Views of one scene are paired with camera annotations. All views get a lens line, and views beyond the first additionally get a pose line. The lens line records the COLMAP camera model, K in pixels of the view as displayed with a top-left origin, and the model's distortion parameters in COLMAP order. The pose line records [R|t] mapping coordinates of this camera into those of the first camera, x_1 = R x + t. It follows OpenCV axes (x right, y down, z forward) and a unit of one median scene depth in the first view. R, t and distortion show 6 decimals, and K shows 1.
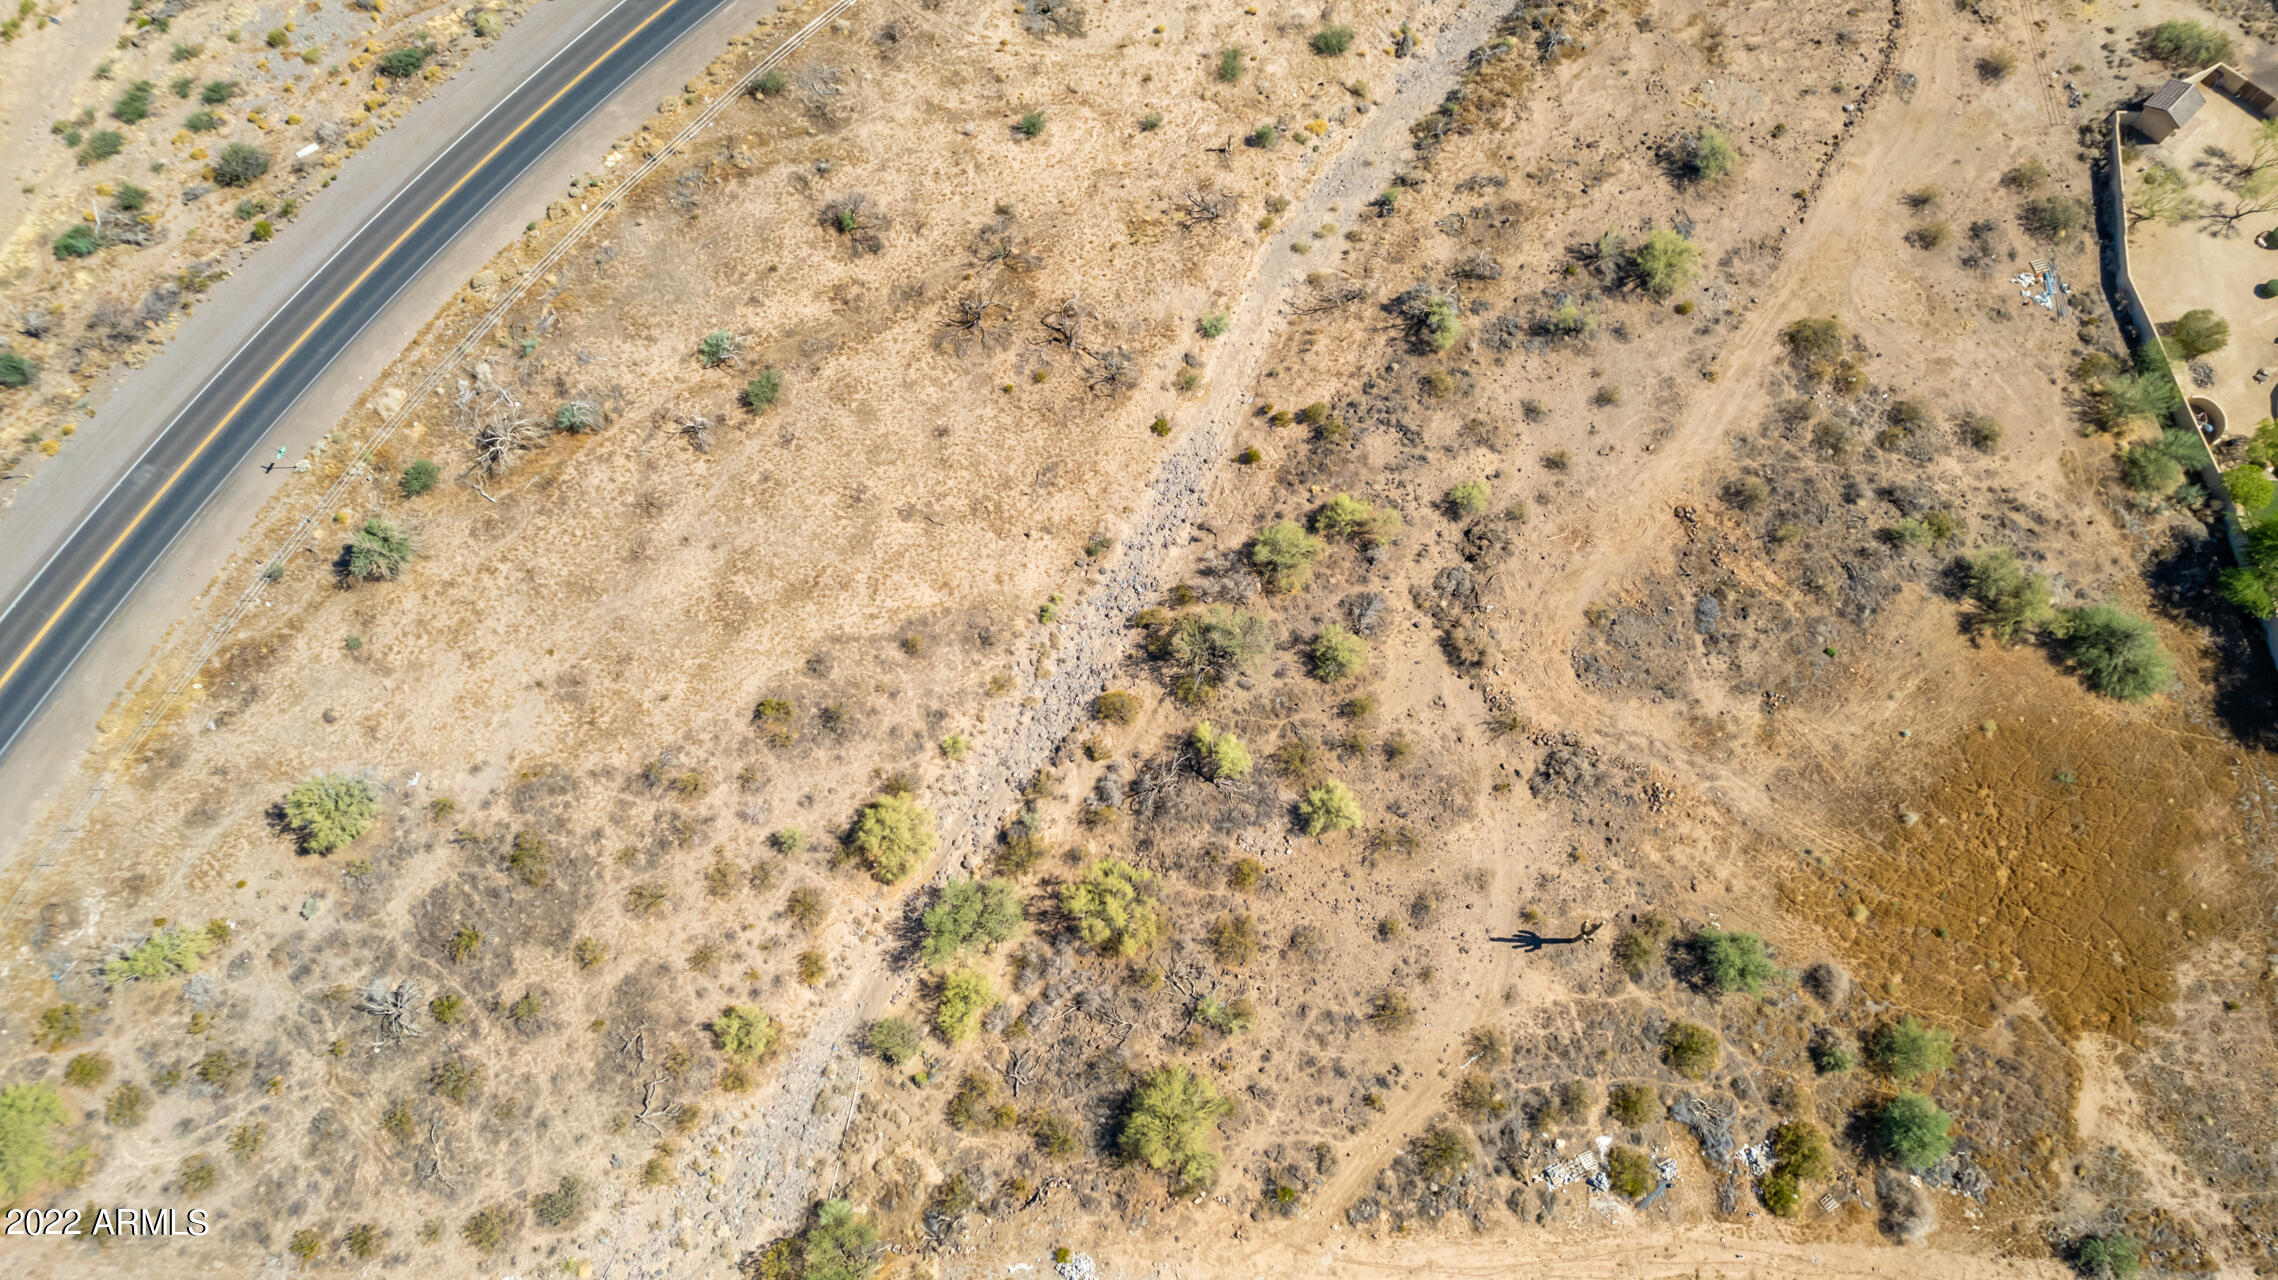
lens RADIAL K [[1456.2, 0, 1142.2], [0, 1456.2, 638.4], [0, 0, 1]] dist [-0.080373, 0.069263]
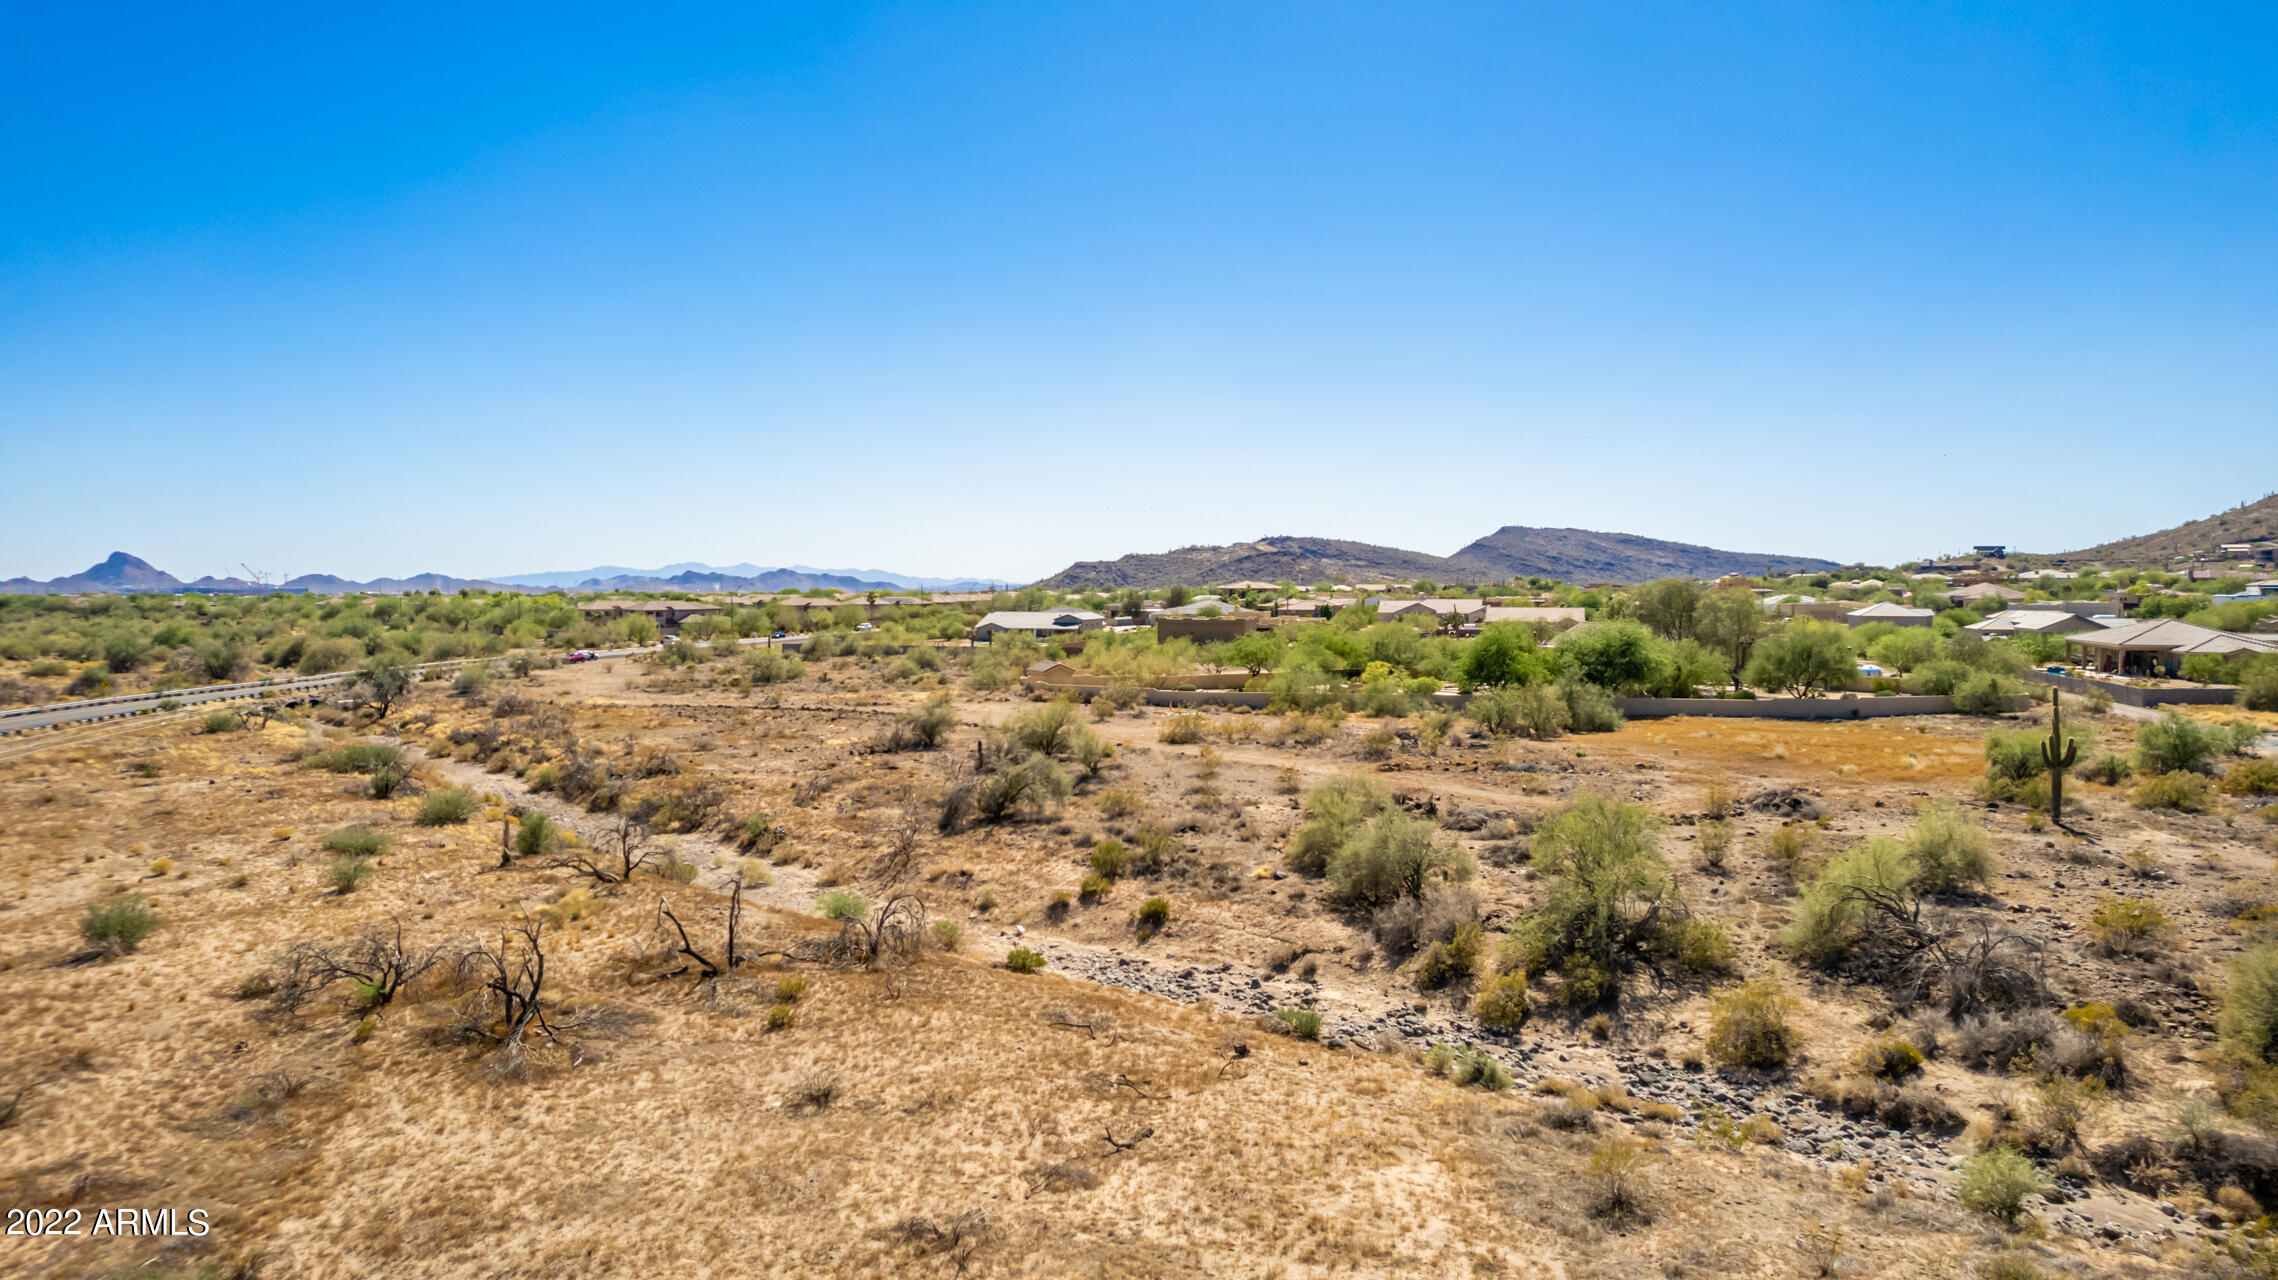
lens RADIAL K [[1448.3, 0, 1142.9], [0, 1448.3, 646.7], [0, 0, 1]] dist [-0.079613, 0.074354]
pose [[0.262979, -0.038330, 0.964040, -0.404580], [0.901010, 0.367057, -0.231191, -0.046629], [-0.344996, 0.929408, 0.131064, 0.850576]]
